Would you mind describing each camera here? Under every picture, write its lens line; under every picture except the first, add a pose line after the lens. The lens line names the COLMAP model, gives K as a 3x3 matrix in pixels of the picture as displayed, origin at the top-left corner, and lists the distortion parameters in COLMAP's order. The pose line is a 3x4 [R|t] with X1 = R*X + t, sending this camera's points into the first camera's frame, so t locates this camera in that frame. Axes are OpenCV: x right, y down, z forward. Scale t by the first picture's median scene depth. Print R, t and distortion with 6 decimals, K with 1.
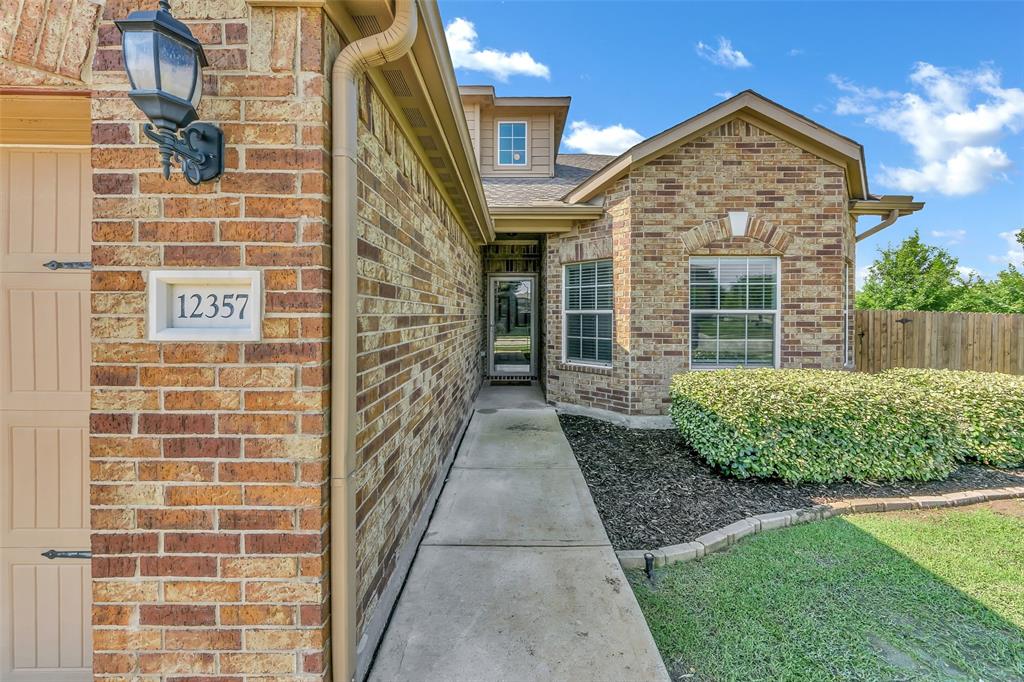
lens RADIAL K [[384.9, 0, 511.7], [0, 384.9, 316.5], [0, 0, 1]] dist [-0.000421, -0.000099]
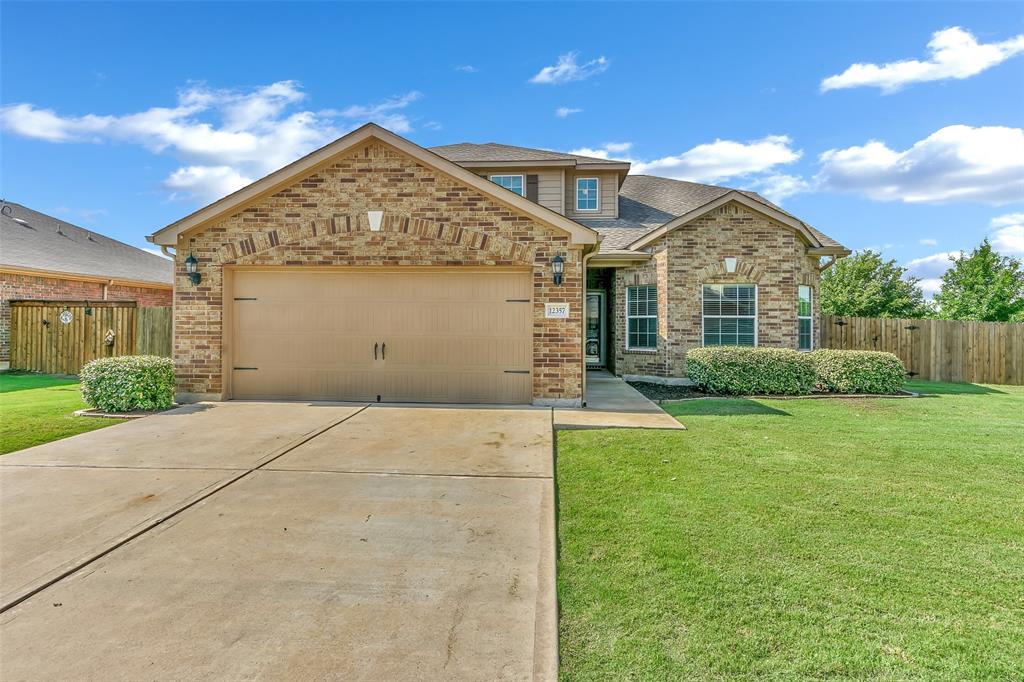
lens RADIAL K [[534.4, 0, 514.5], [0, 534.4, 315.7], [0, 0, 1]] dist [0.001299, 0.001084]
pose [[0.998583, 0.004532, -0.053032, -0.241011], [-0.006085, 0.999557, -0.029146, 0.057570], [0.052877, 0.029428, 0.998167, -1.398609]]
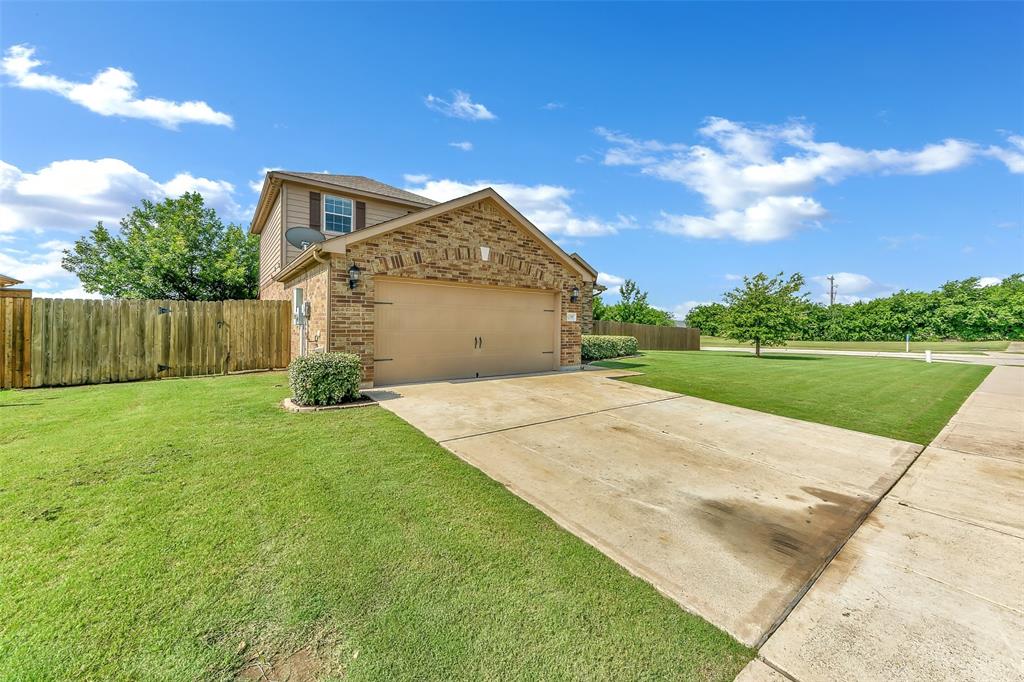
lens RADIAL K [[384.9, 0, 511.7], [0, 384.9, 316.5], [0, 0, 1]] dist [-0.000421, -0.000099]
pose [[0.791650, 0.020956, 0.610615, -1.752274], [-0.008539, 0.999693, -0.023239, 0.041890], [-0.610915, 0.013183, 0.791586, -1.230274]]
